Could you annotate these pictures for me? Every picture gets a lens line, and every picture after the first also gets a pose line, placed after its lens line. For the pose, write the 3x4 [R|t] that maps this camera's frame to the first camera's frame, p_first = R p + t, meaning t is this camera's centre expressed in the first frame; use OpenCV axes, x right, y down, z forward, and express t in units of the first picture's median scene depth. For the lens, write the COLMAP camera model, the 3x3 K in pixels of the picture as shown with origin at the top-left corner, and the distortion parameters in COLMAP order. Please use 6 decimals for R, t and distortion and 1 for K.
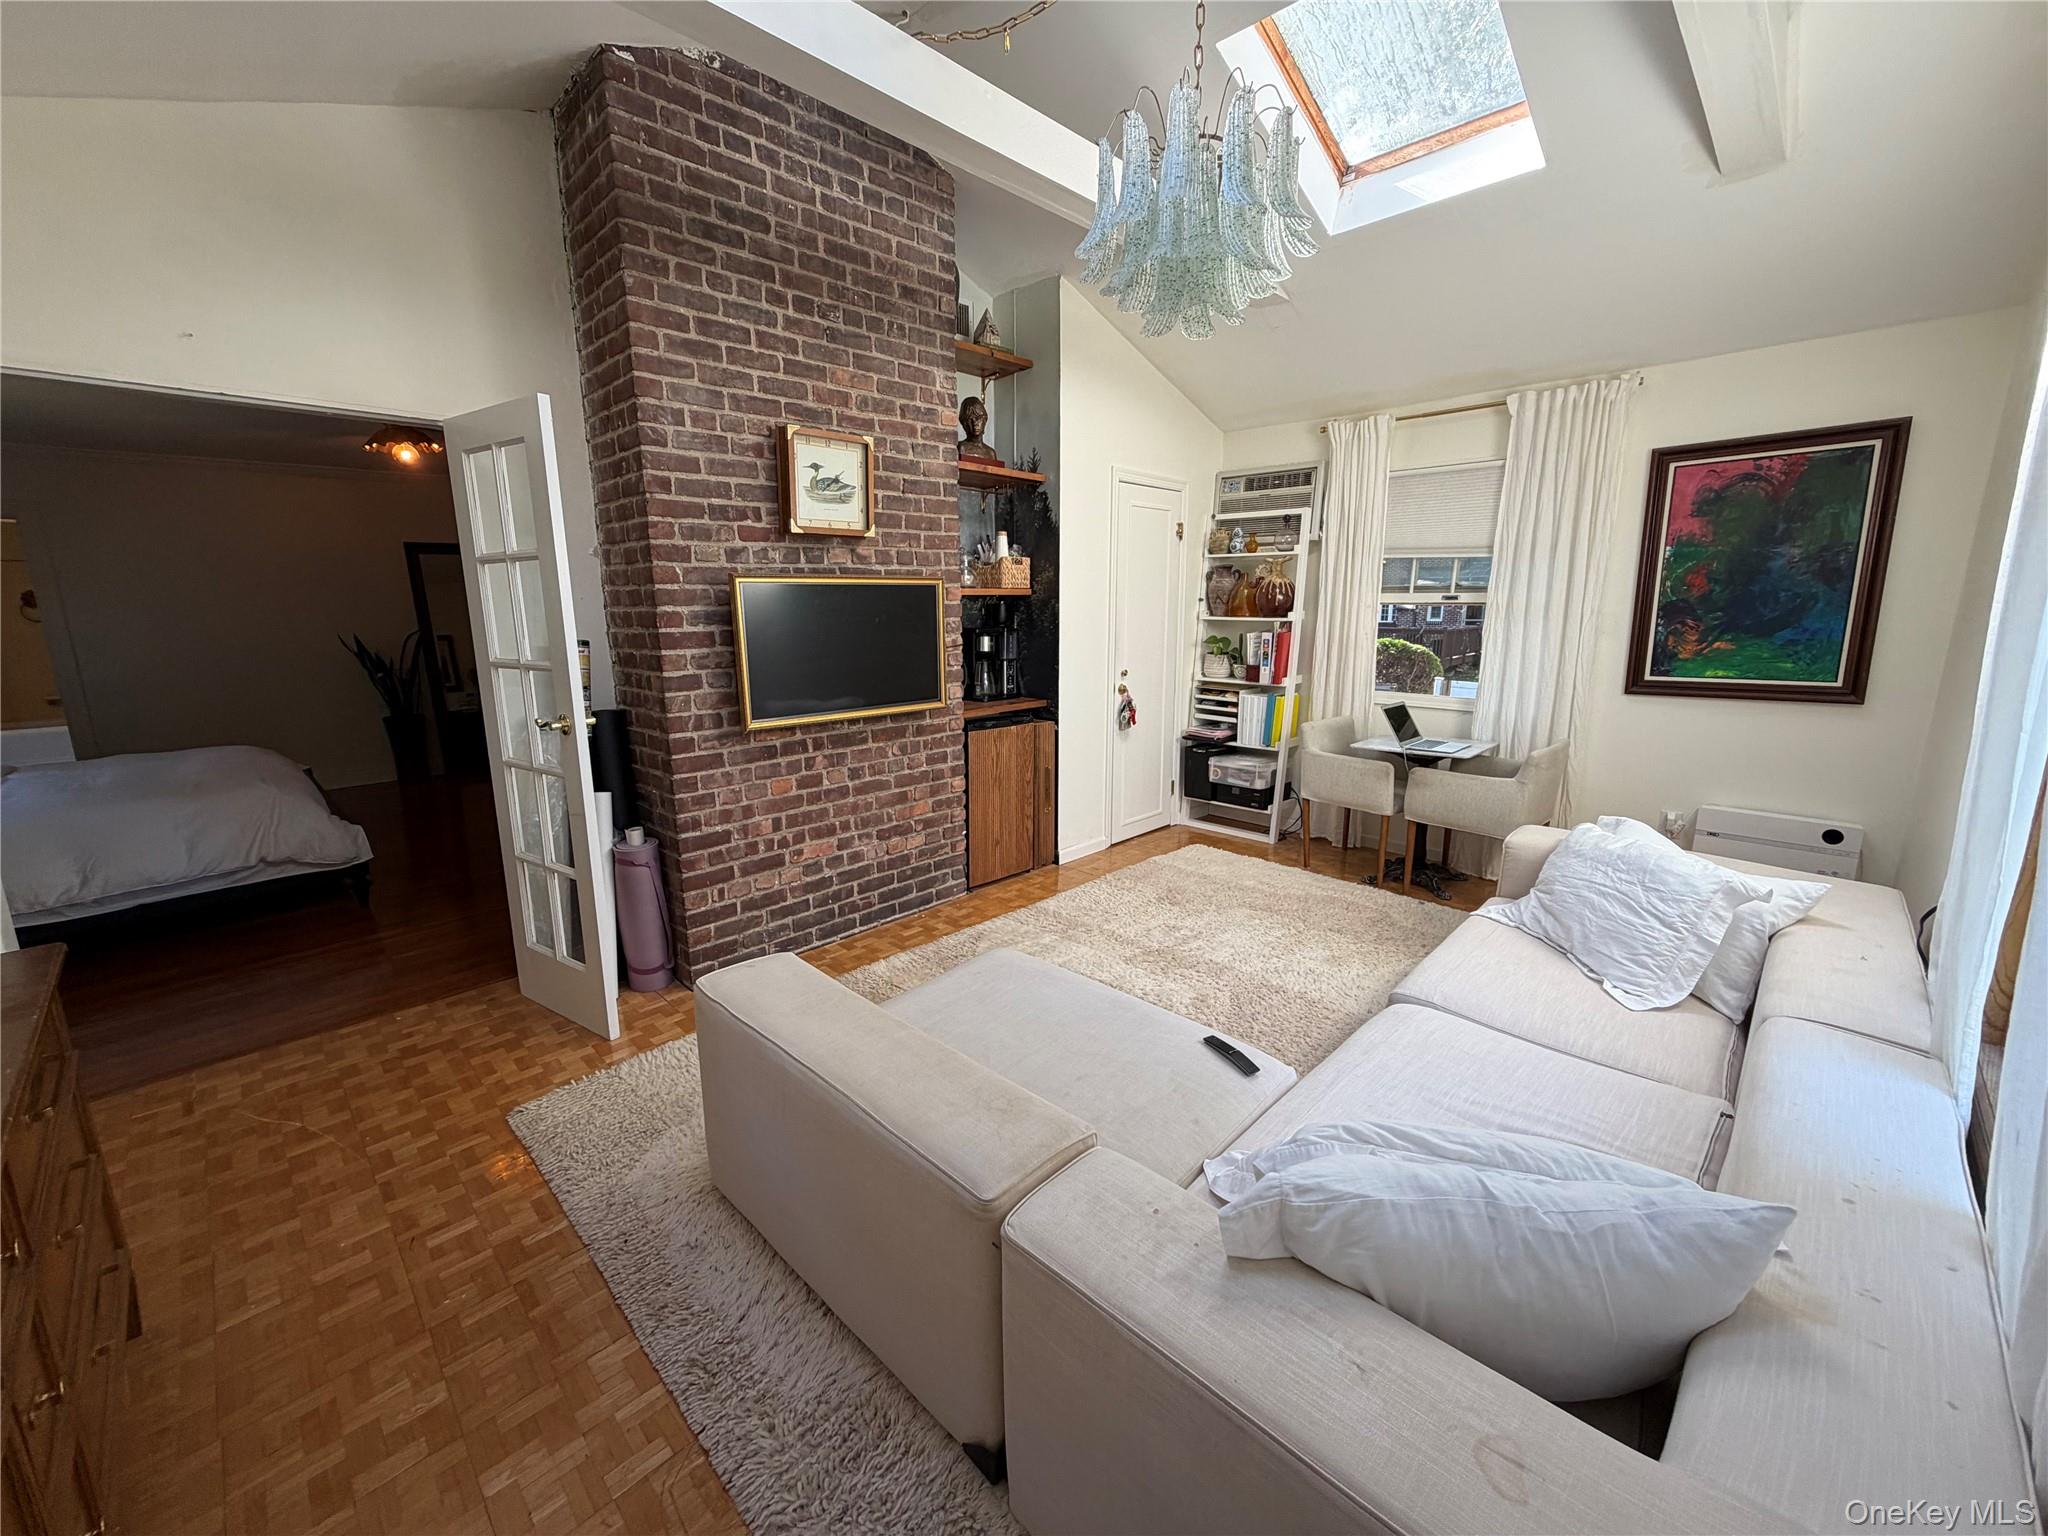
lens RADIAL K [[816.4, 0, 1017.8], [0, 816.4, 766.3], [0, 0, 1]] dist [0.002105, -0.000351]
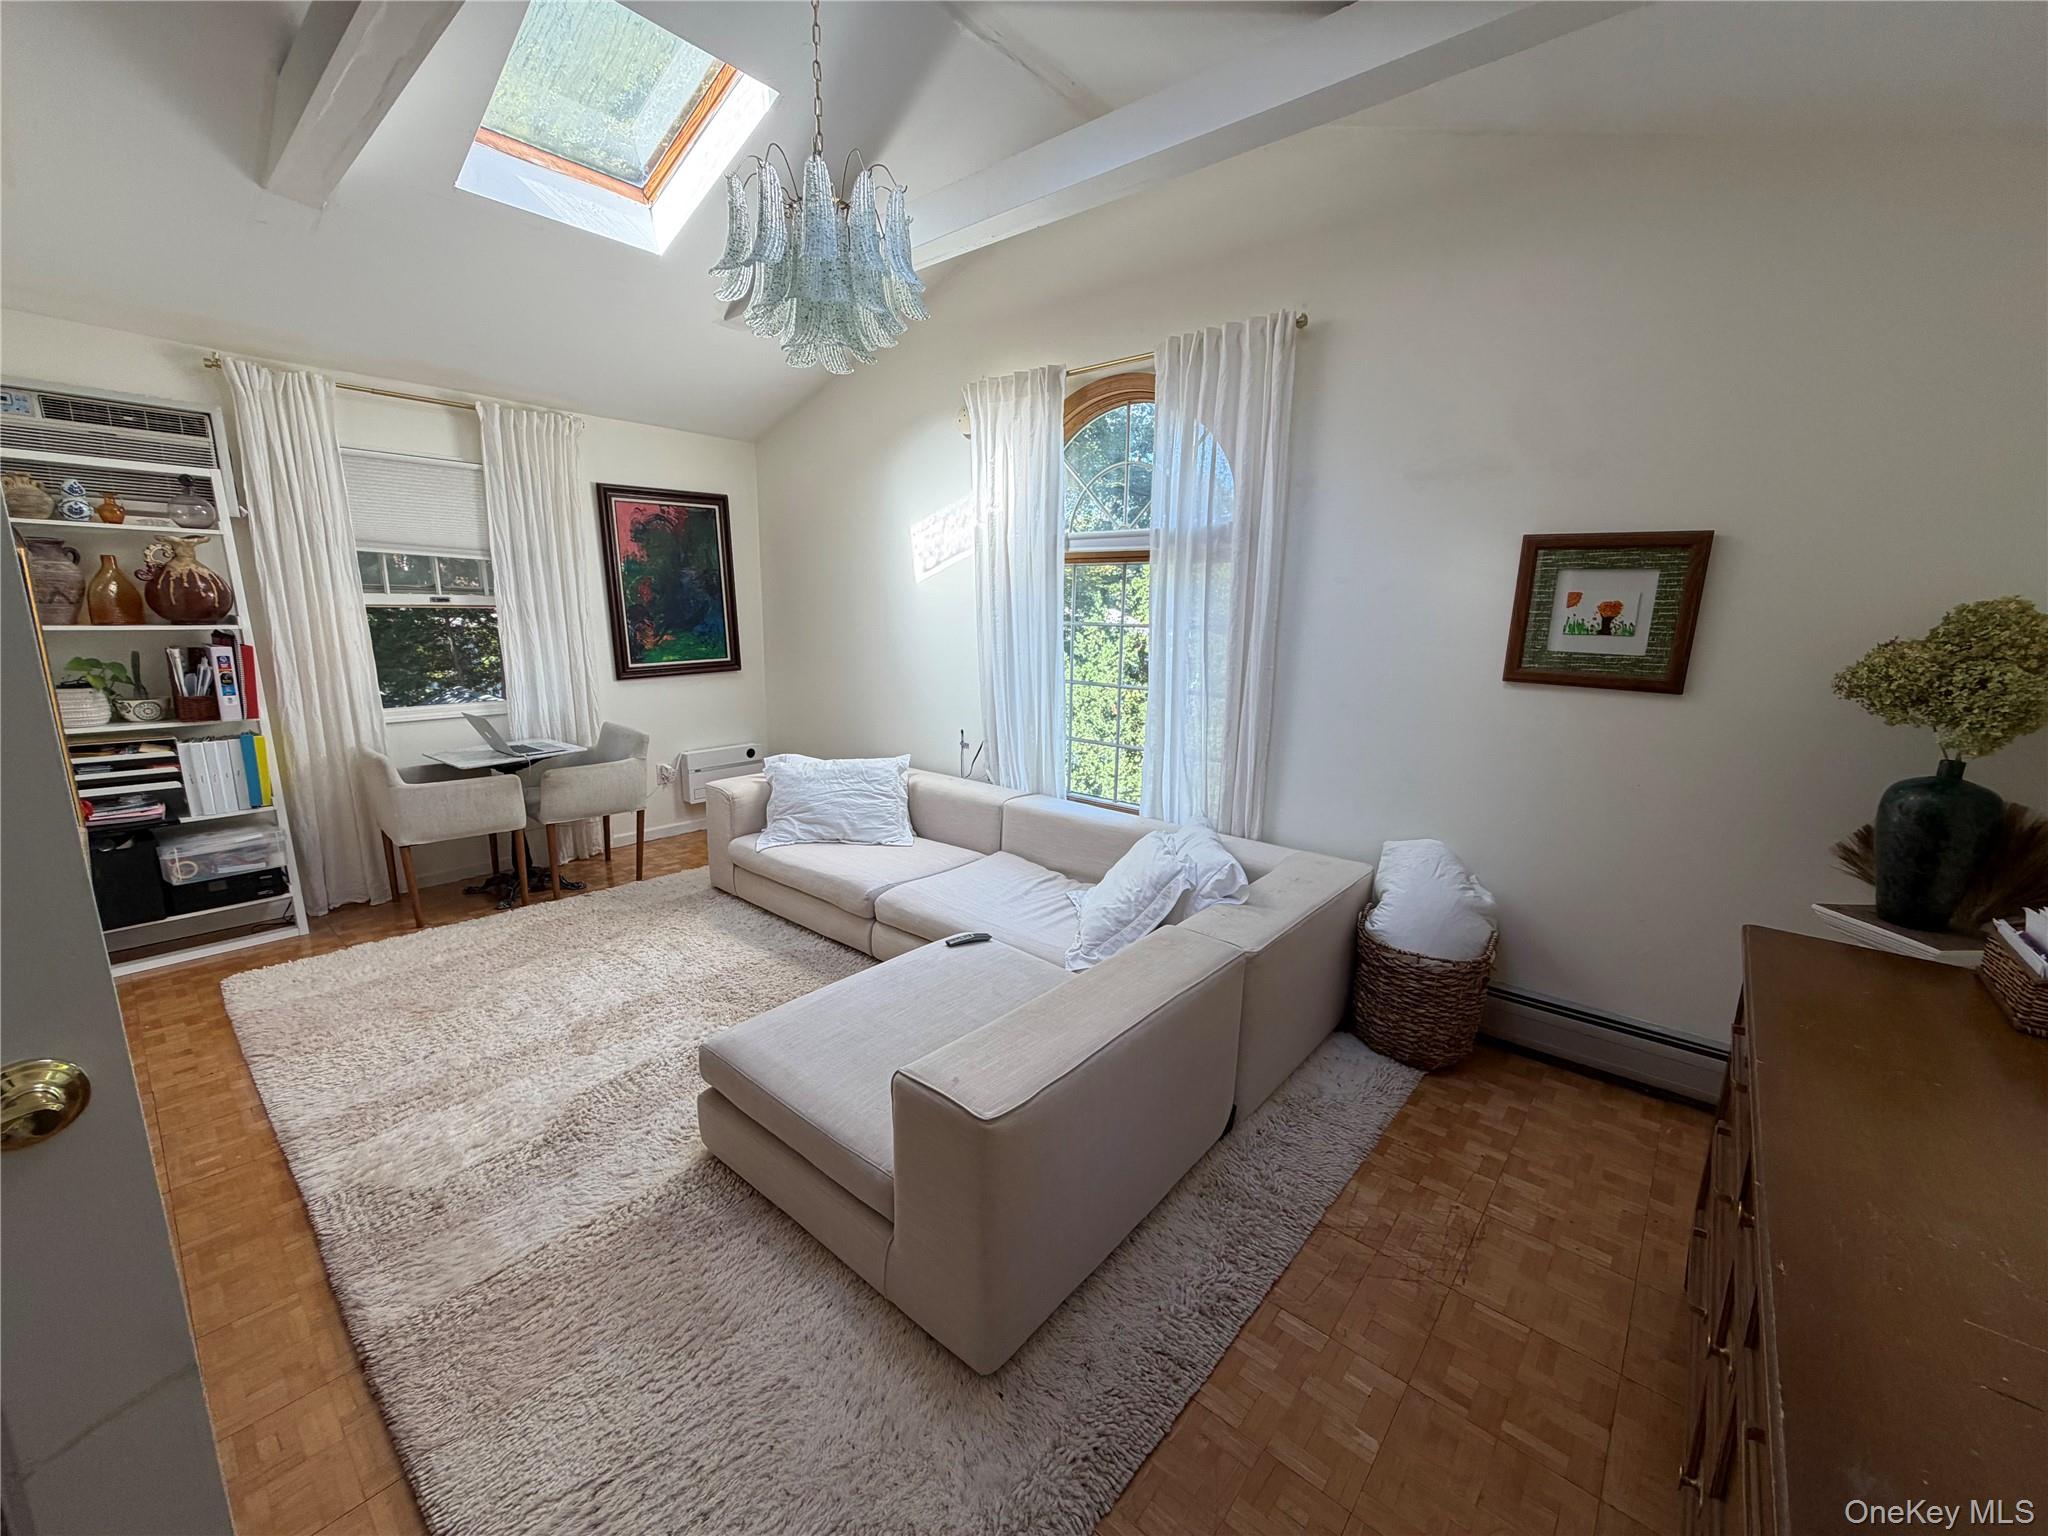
lens RADIAL K [[816.4, 0, 1017.8], [0, 816.4, 766.3], [0, 0, 1]] dist [0.002105, -0.000351]
pose [[-0.074002, -0.189415, 0.979105, -0.481449], [0.187526, 0.961639, 0.200210, -0.086714], [-0.979468, 0.198423, -0.035643, 0.426142]]
